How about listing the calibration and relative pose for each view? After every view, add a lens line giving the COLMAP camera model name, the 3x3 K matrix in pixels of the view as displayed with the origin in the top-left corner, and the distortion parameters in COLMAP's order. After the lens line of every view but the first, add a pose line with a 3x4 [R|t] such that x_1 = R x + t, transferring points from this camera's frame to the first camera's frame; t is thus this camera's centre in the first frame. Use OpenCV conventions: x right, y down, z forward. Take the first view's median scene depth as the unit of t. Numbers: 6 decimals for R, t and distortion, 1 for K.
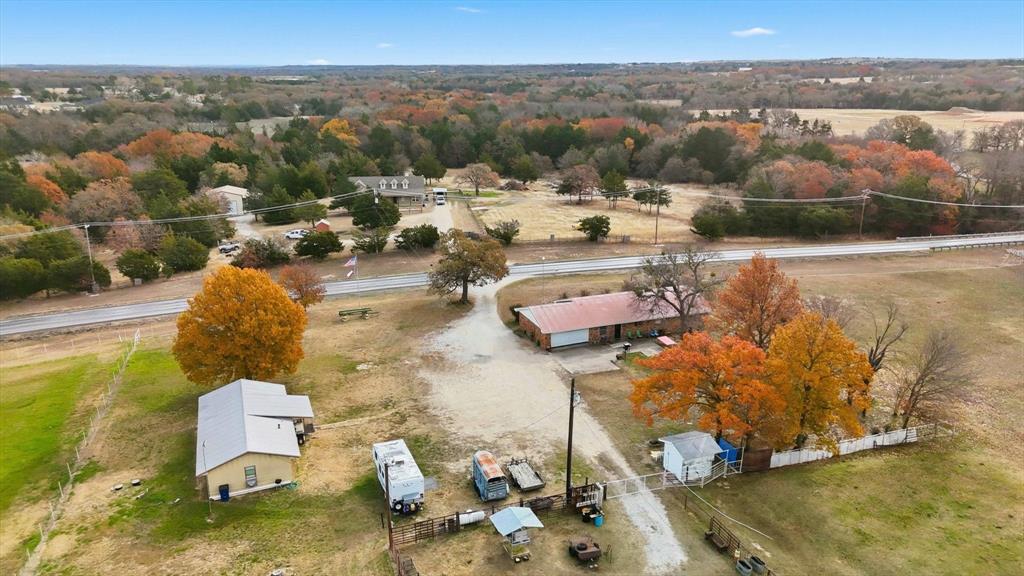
lens RADIAL K [[747.7, 0, 516.7], [0, 747.7, 287.7], [0, 0, 1]] dist [0.088265, -0.090096]
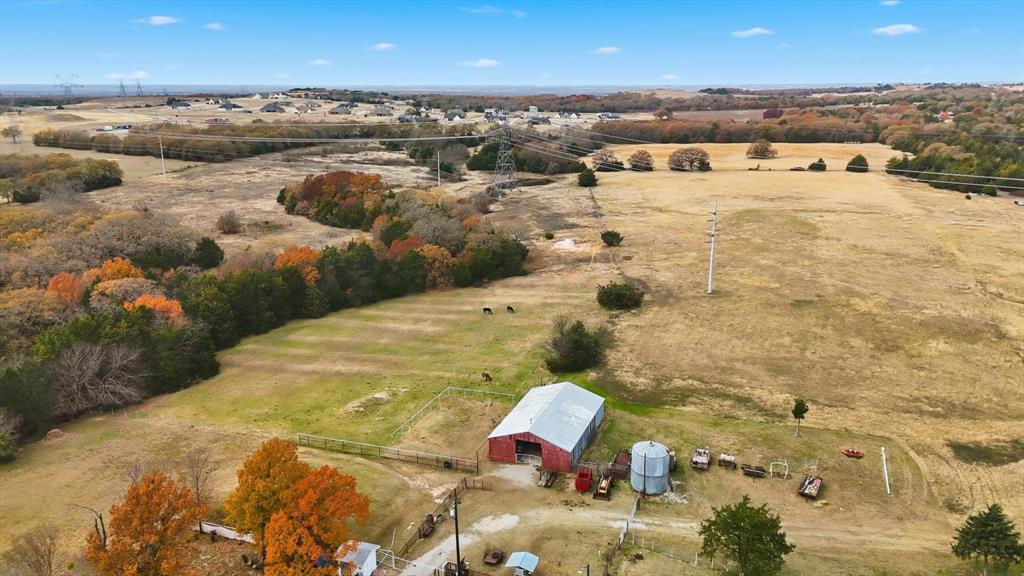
lens RADIAL K [[747.7, 0, 516.7], [0, 747.7, 287.7], [0, 0, 1]] dist [0.088265, -0.090096]
pose [[-0.740666, -0.172738, 0.649288, -0.155857], [0.197092, 0.868009, 0.455757, -0.152807], [-0.642315, 0.465534, -0.608860, 0.294732]]
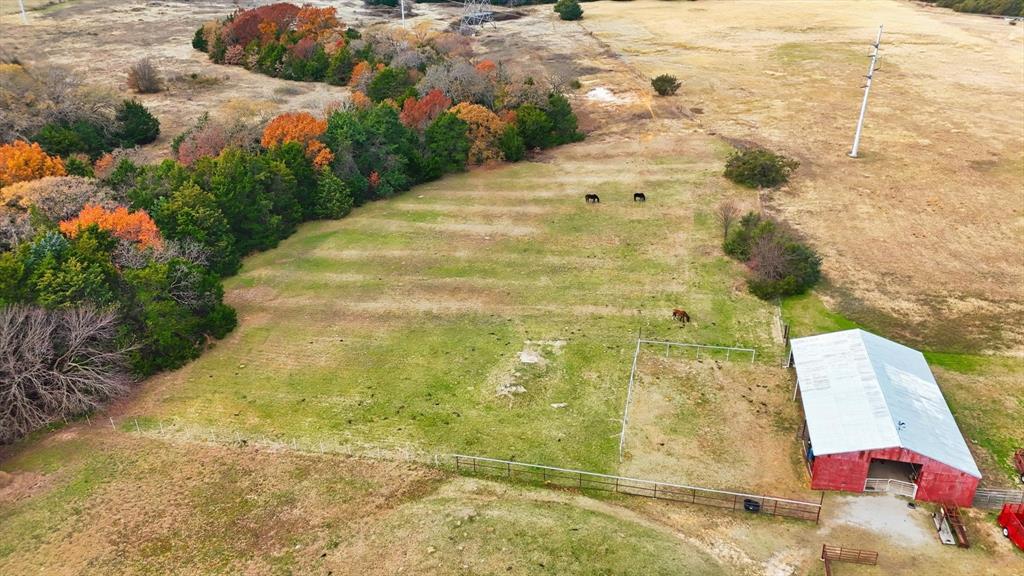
lens RADIAL K [[747.7, 0, 516.7], [0, 747.7, 287.7], [0, 0, 1]] dist [0.088265, -0.090096]
pose [[-0.829282, -0.246508, 0.501524, 0.046516], [0.164902, 0.749545, 0.641085, -0.112383], [-0.533947, 0.614342, -0.580934, 0.256096]]
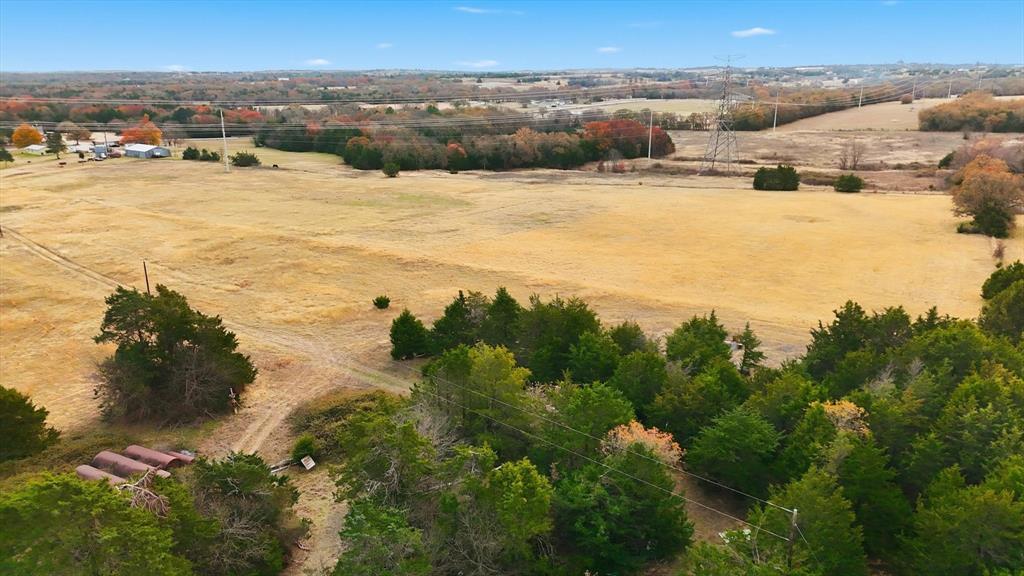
lens RADIAL K [[747.7, 0, 516.7], [0, 747.7, 287.7], [0, 0, 1]] dist [0.088265, -0.090096]
pose [[0.865483, -0.139608, 0.481092, -0.038959], [0.144861, 0.989099, 0.026421, 0.344426], [-0.479536, 0.046824, 0.876272, -1.222290]]
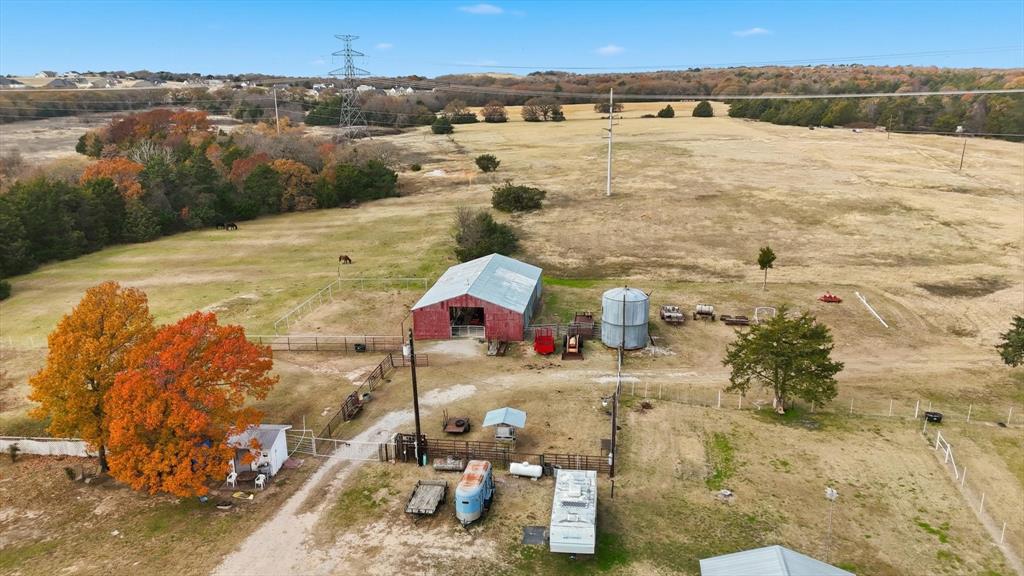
lens RADIAL K [[747.7, 0, 516.7], [0, 747.7, 287.7], [0, 0, 1]] dist [0.088265, -0.090096]
pose [[-0.870237, -0.122428, 0.477179, -0.089061], [0.153852, 0.852636, 0.499340, -0.068319], [-0.467993, 0.507959, -0.723159, 0.294147]]
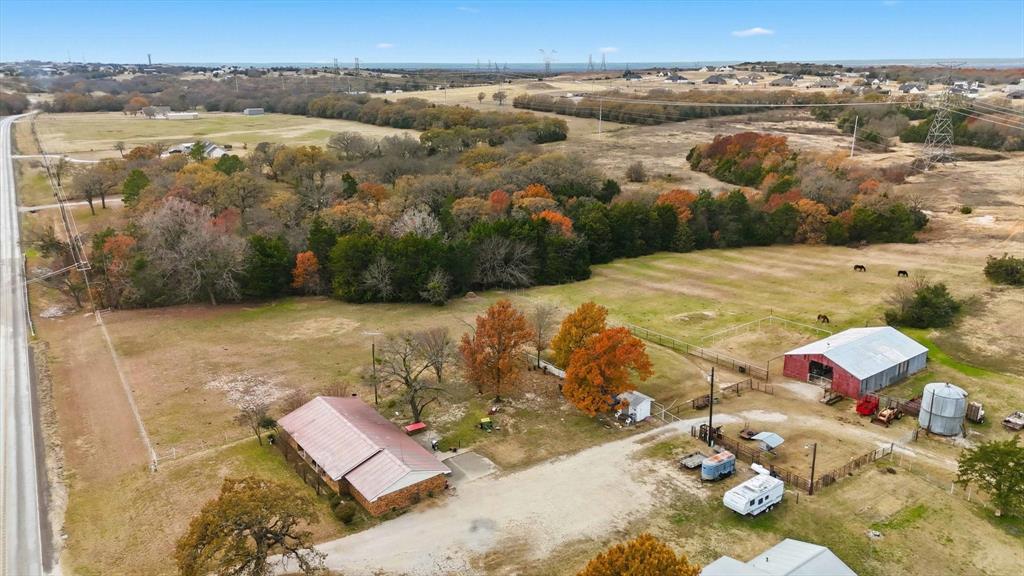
lens RADIAL K [[747.7, 0, 516.7], [0, 747.7, 287.7], [0, 0, 1]] dist [0.088265, -0.090096]
pose [[-0.265639, -0.275009, 0.924016, -0.238155], [0.282025, 0.894356, 0.347259, -0.134832], [-0.921899, 0.352842, -0.160016, 0.296108]]
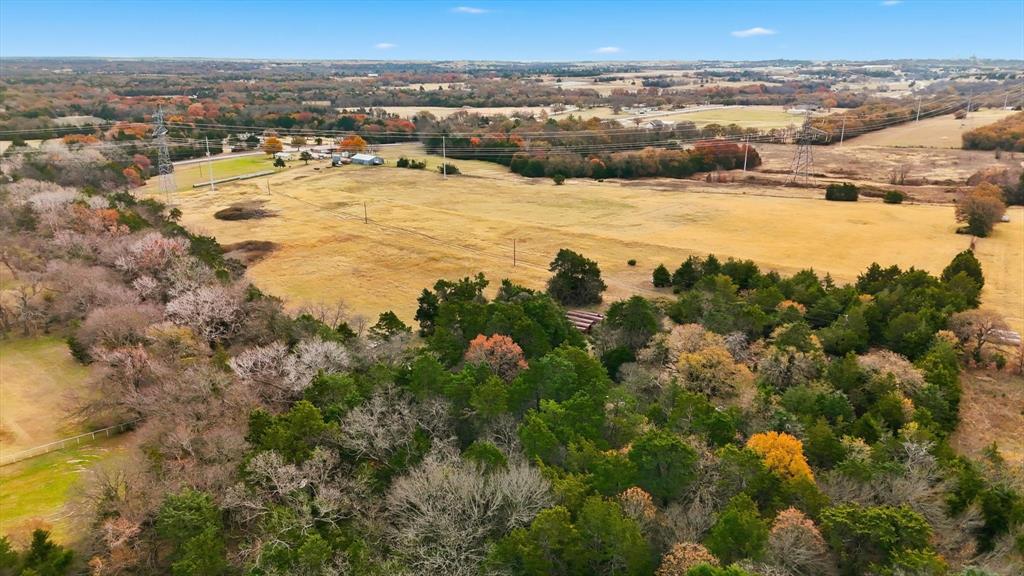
lens RADIAL K [[747.7, 0, 516.7], [0, 747.7, 287.7], [0, 0, 1]] dist [0.088265, -0.090096]
pose [[0.899612, -0.122054, 0.419287, -0.356350], [0.119095, 0.992323, 0.033337, 0.337667], [-0.420137, 0.019945, 0.907241, -1.502091]]
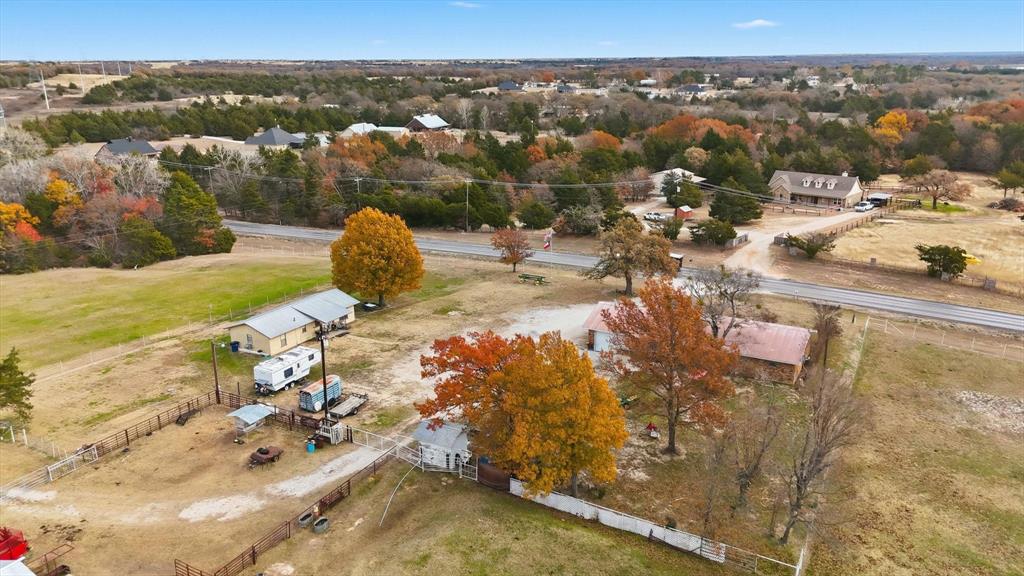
lens RADIAL K [[762.6, 0, 512.0], [0, 762.6, 288.0], [0, 0, 1]] dist [0.089436, -0.102395]
pose [[0.636690, 0.214057, -0.740814, 0.209730], [-0.208551, 0.972697, 0.101821, -0.021104], [0.742383, 0.089669, 0.663948, 0.078943]]
